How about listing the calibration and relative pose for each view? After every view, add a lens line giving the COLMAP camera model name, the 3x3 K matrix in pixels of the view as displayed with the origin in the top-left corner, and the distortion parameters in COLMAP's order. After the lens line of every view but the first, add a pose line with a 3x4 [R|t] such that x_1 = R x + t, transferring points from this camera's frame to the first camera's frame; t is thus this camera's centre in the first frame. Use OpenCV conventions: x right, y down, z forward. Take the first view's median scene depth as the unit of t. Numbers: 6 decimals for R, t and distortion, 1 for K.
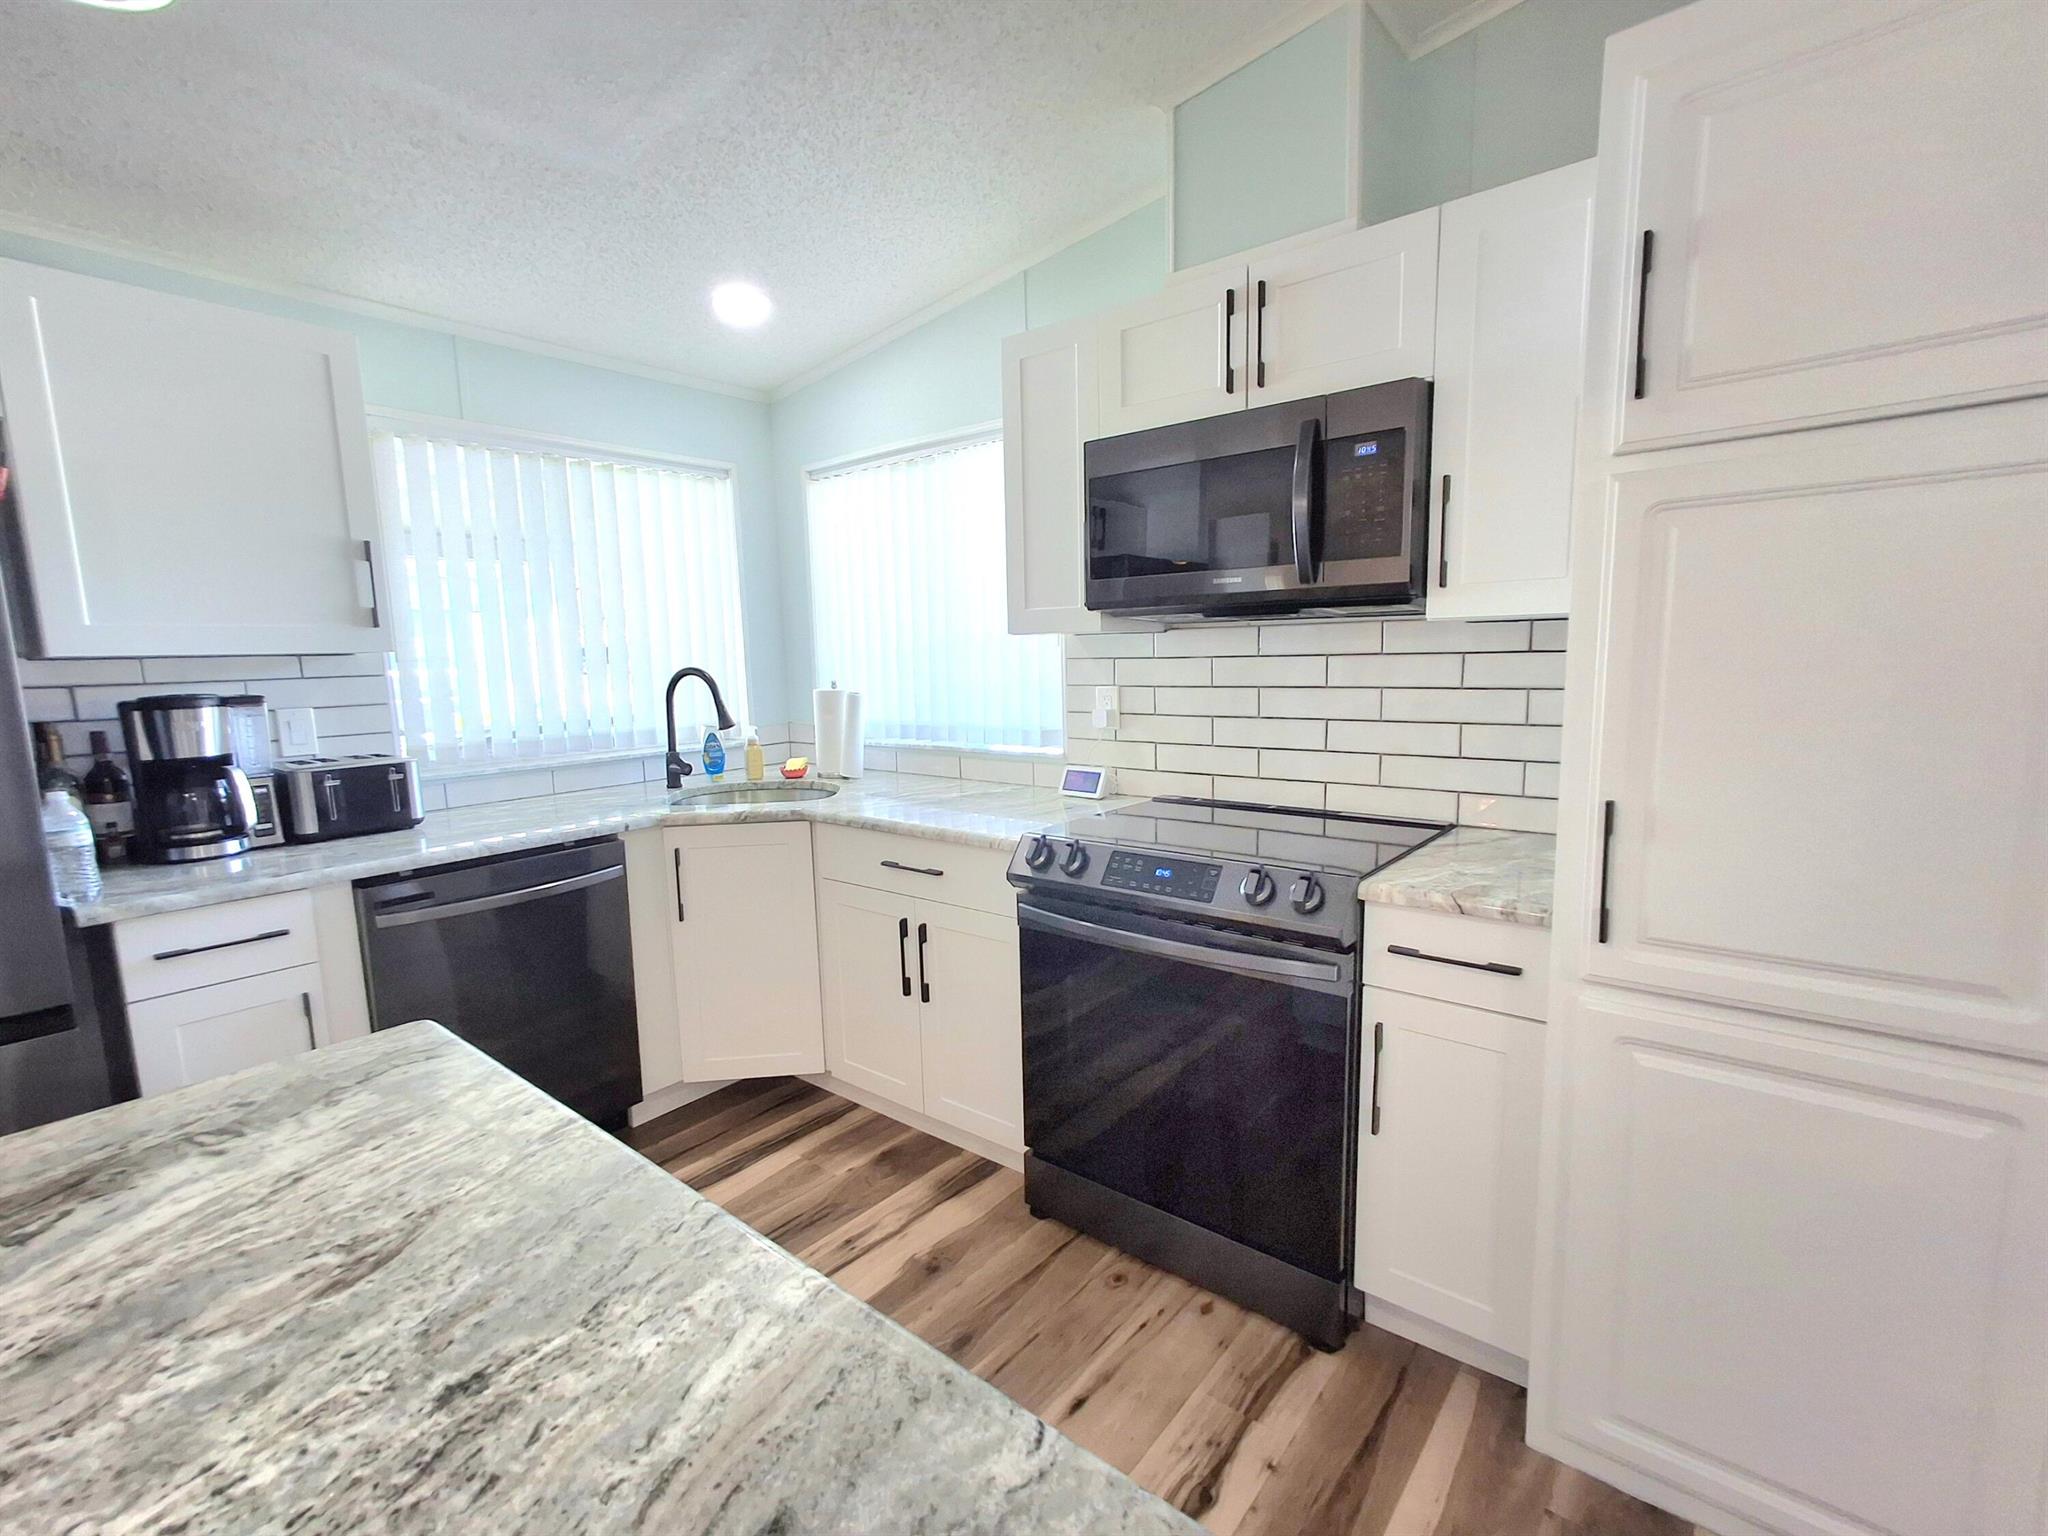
lens RADIAL K [[939.1, 0, 1017.2], [0, 939.1, 777.5], [0, 0, 1]] dist [0.003309, 0.000801]
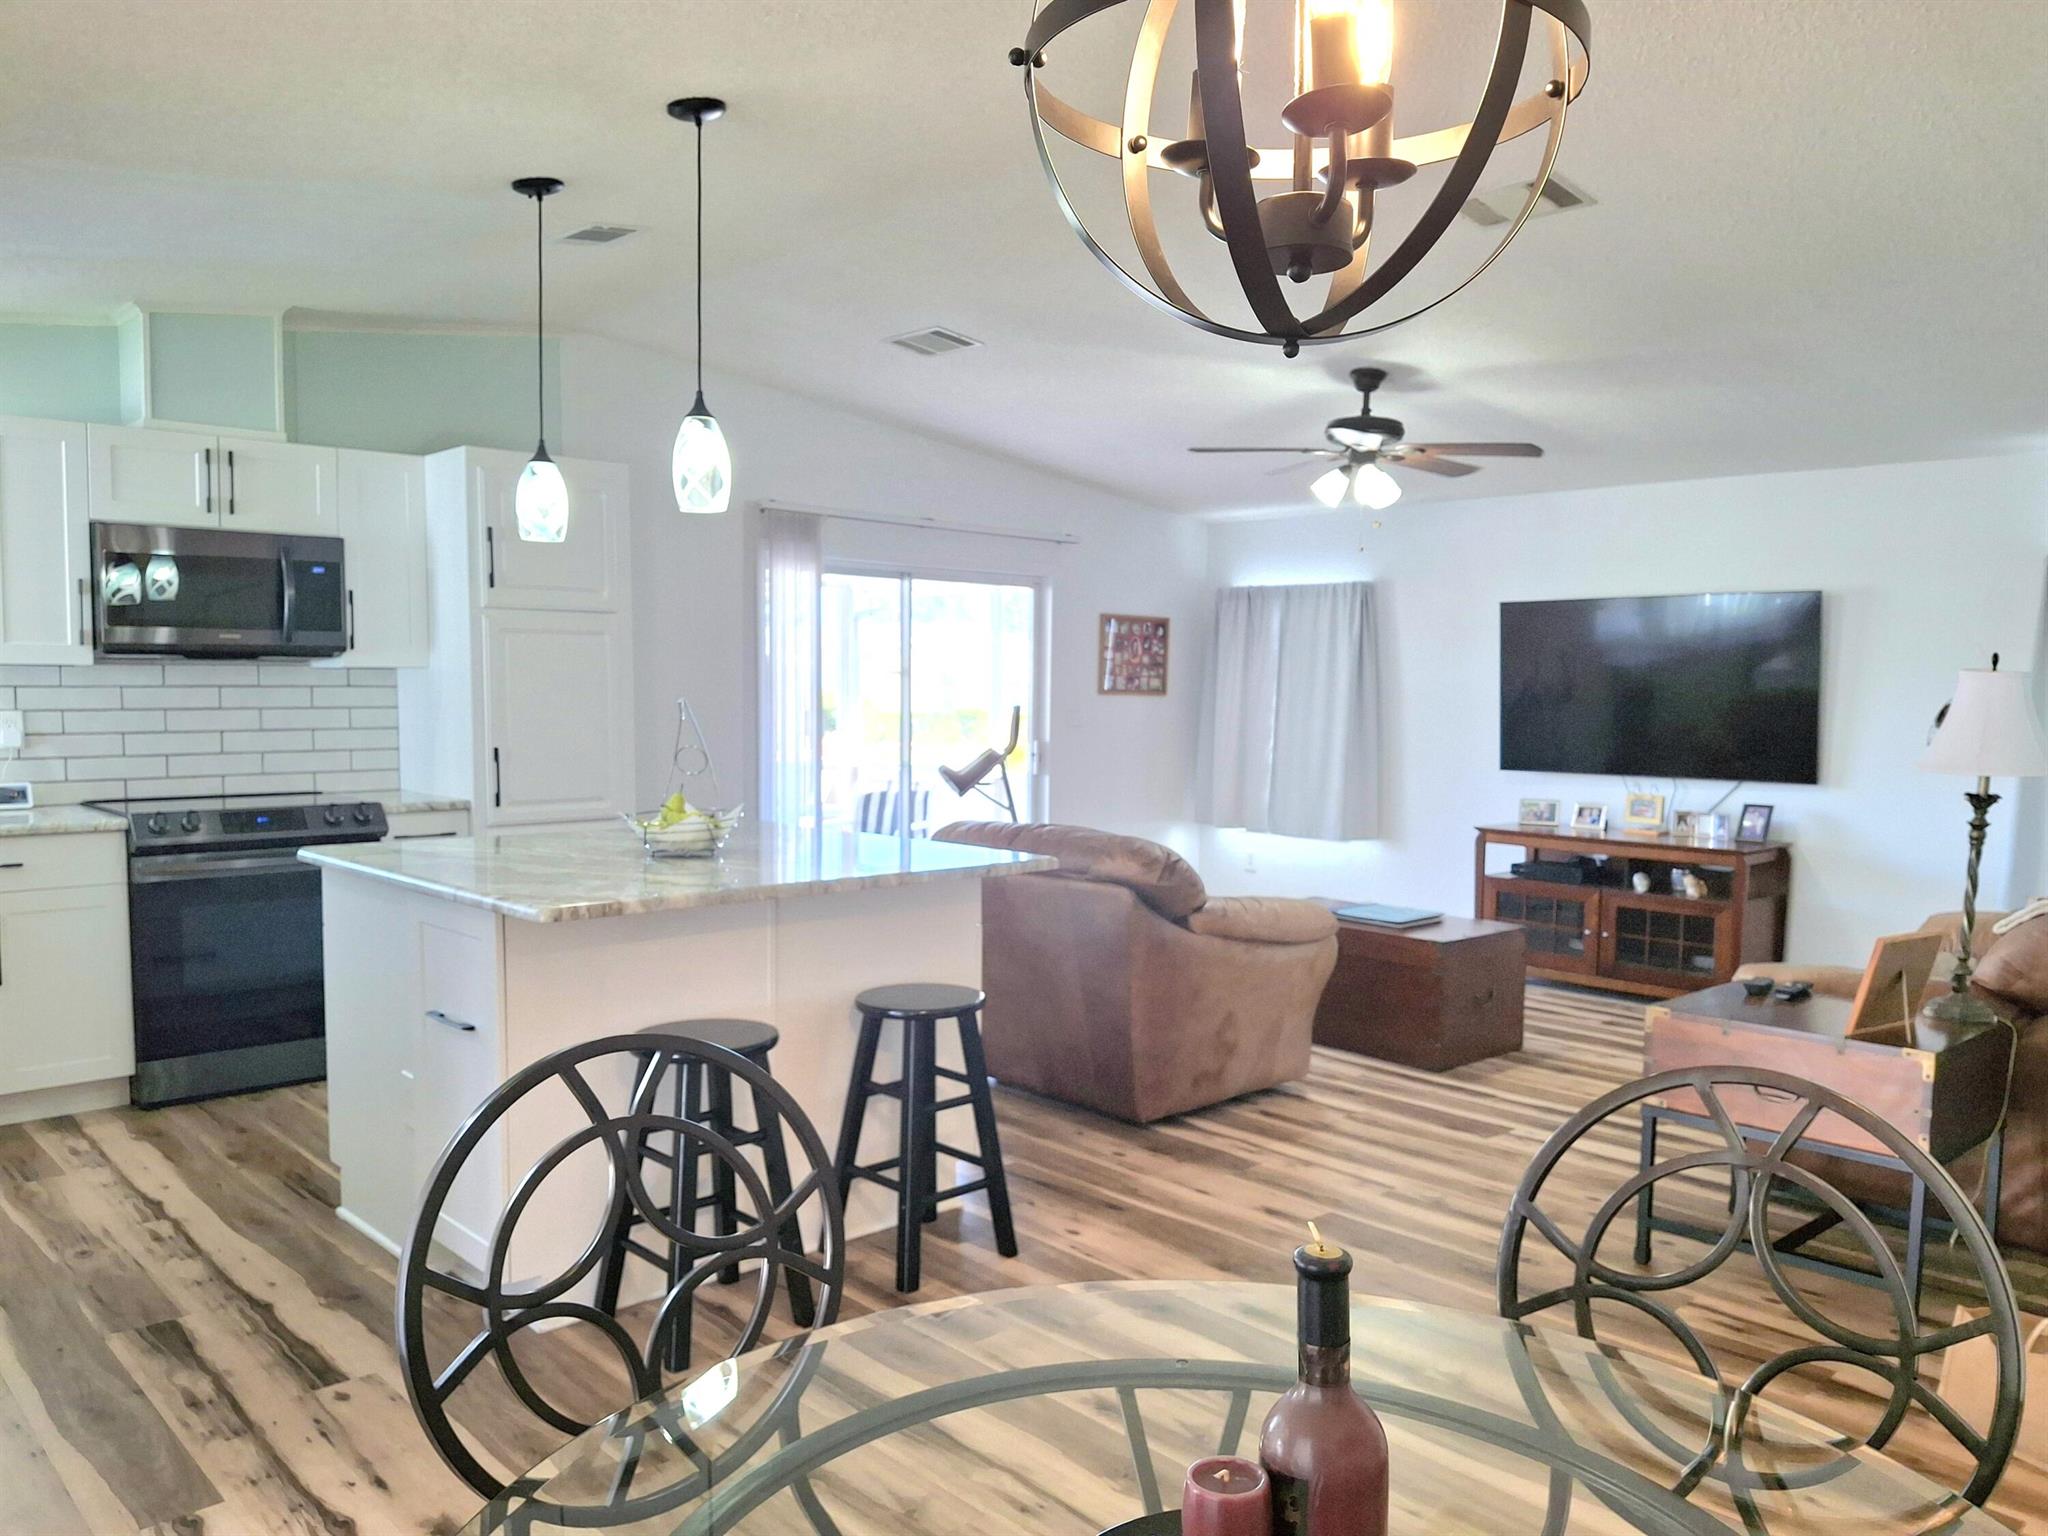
lens RADIAL K [[1511.5, 0, 1035.5], [0, 1511.5, 774.7], [0, 0, 1]] dist [0.097592, -0.188919]
pose [[0.133713, -0.035554, 0.990382, -1.856677], [0.124133, 0.992086, 0.018856, 0.116802], [-0.983215, 0.120418, 0.137068, -0.542327]]
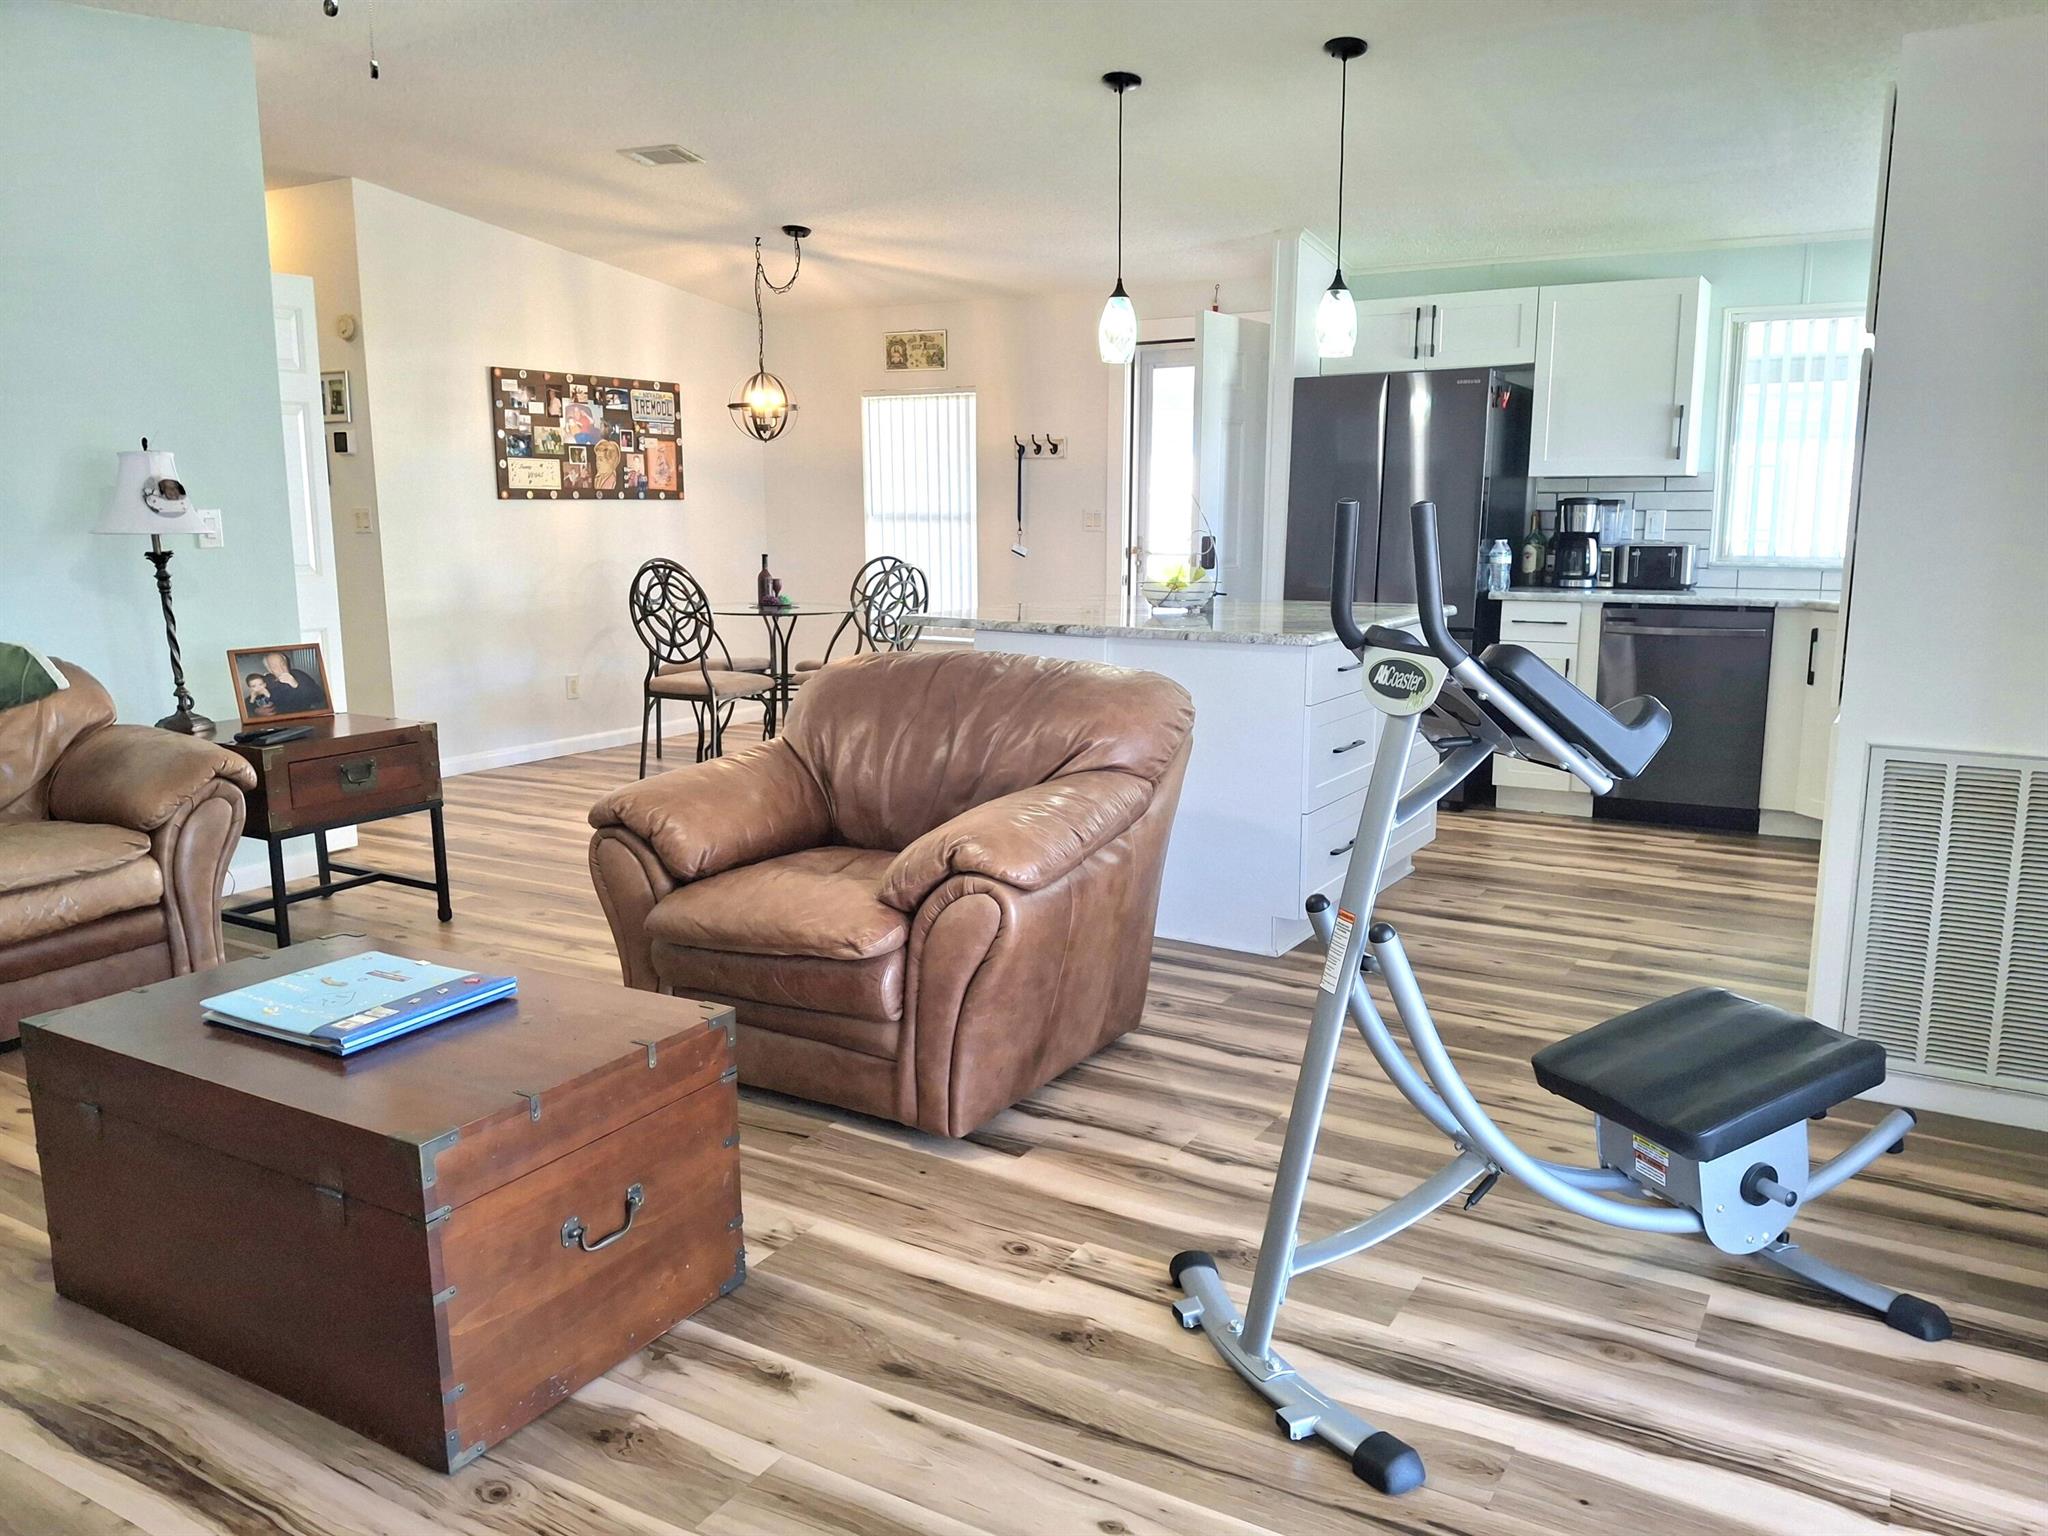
lens RADIAL K [[1504.7, 0, 987.6], [0, 1504.7, 776.5], [0, 0, 1]] dist [-0.001323, -0.058761]
pose [[0.115724, 0.197512, -0.973446, 1.804722], [-0.135360, 0.974024, 0.181537, 0.063478], [0.984015, 0.110758, 0.139453, -0.459505]]
